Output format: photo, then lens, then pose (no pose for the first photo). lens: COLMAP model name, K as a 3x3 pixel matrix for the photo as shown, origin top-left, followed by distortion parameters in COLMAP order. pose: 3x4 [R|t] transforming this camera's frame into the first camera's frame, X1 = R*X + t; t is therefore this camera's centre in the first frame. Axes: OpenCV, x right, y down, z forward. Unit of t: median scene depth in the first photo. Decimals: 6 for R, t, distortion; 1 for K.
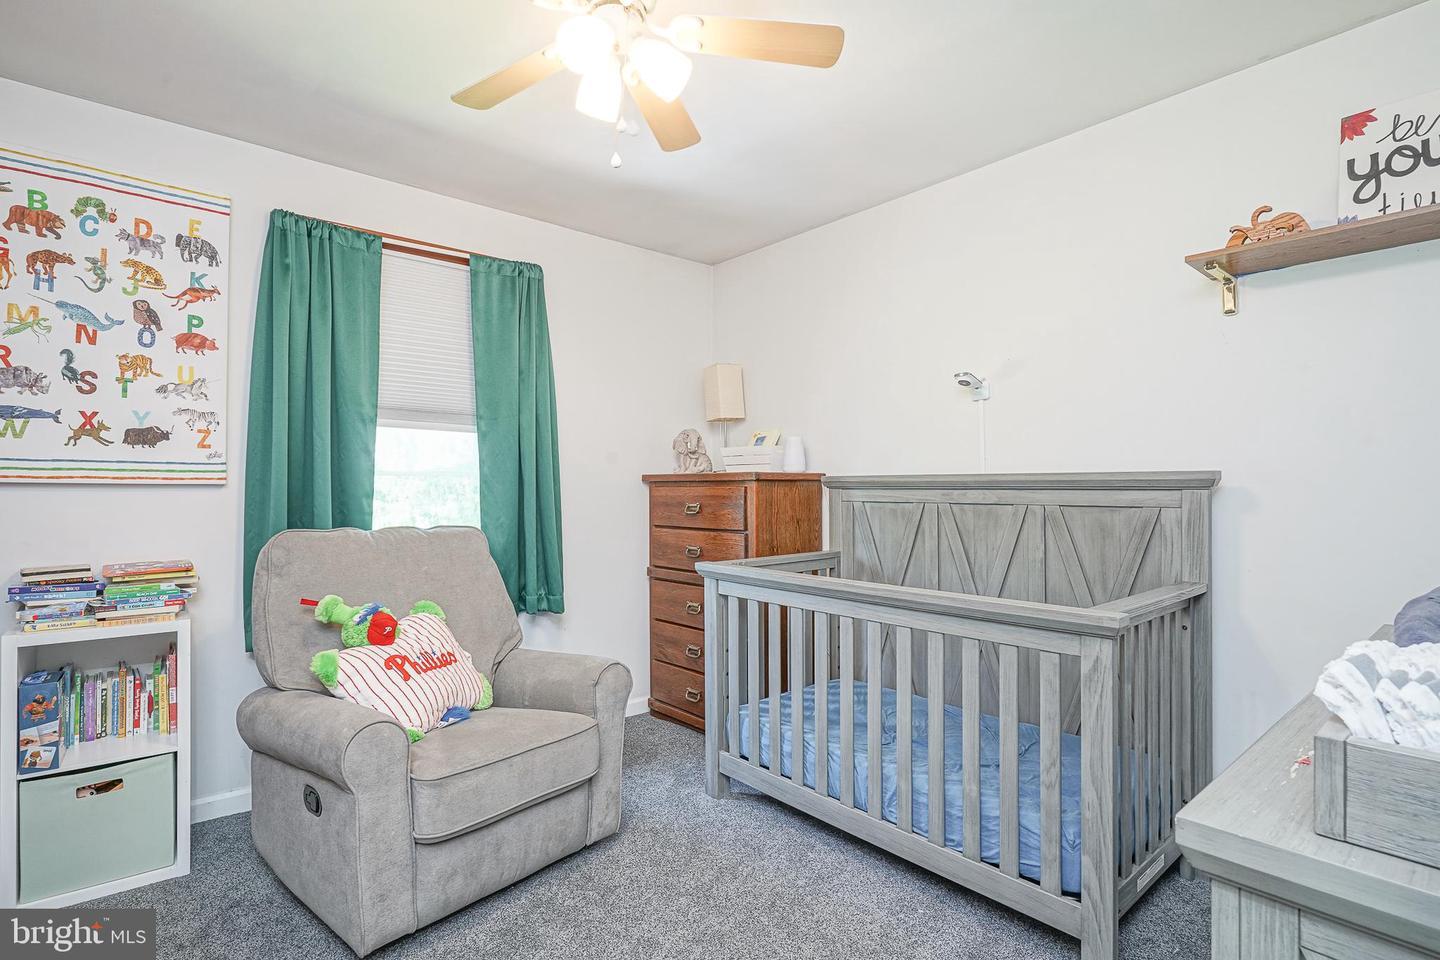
lens RADIAL K [[711.3, 0, 718.1], [0, 711.3, 482.0], [0, 0, 1]] dist [-0.010413, 0.005564]
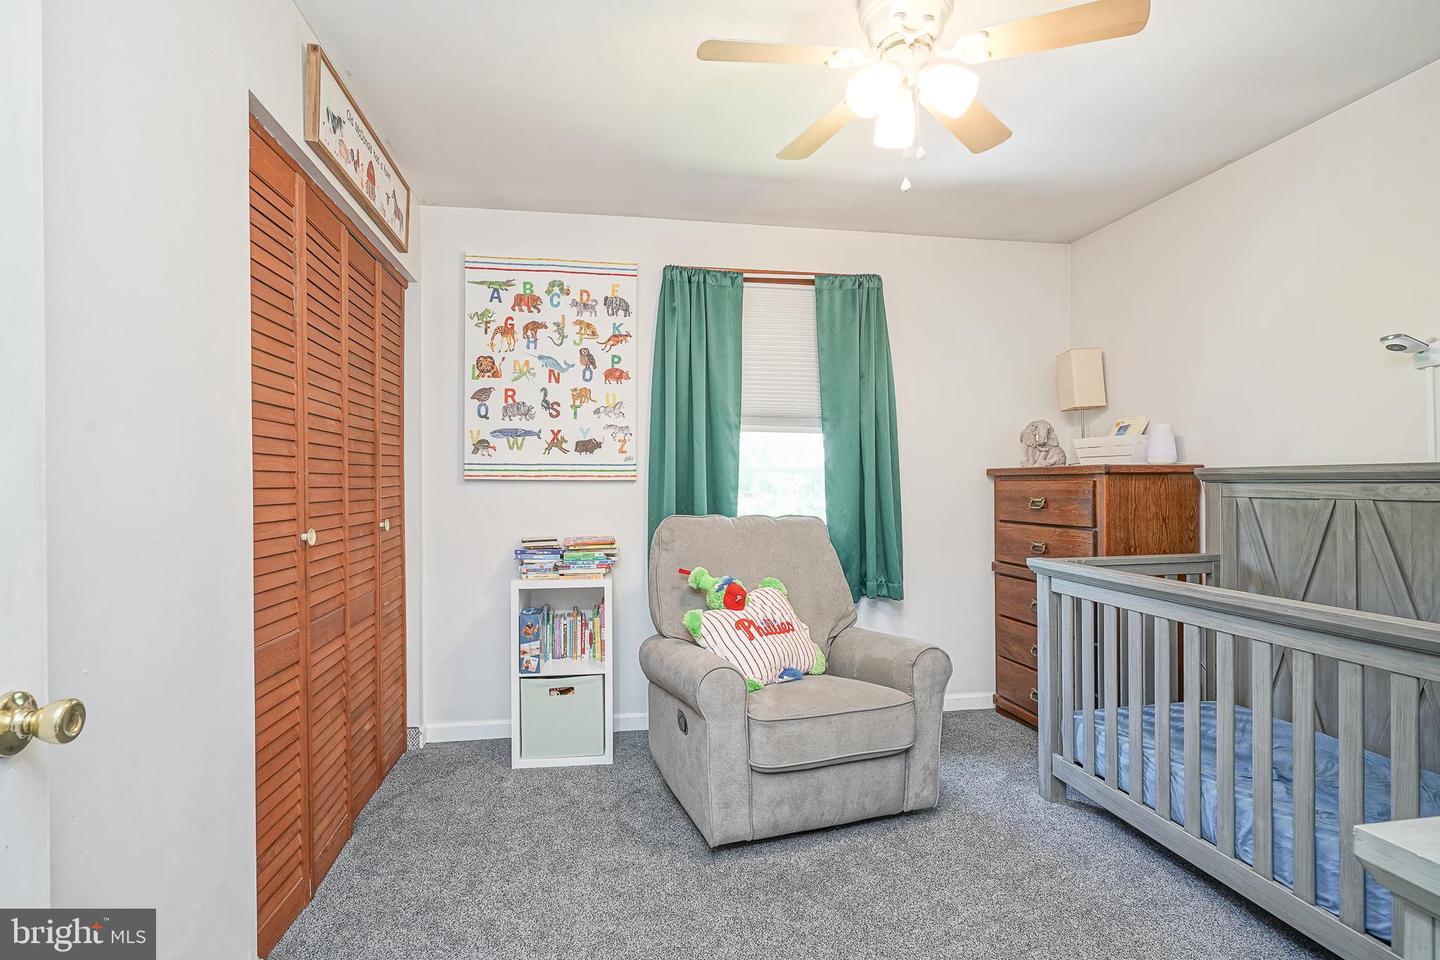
lens RADIAL K [[711.3, 0, 718.1], [0, 711.3, 482.0], [0, 0, 1]] dist [-0.010413, 0.005564]
pose [[0.863089, -0.003209, -0.505041, 0.114758], [0.007229, 0.999956, 0.006000, -0.000544], [0.505000, -0.008830, 0.863074, -0.072916]]
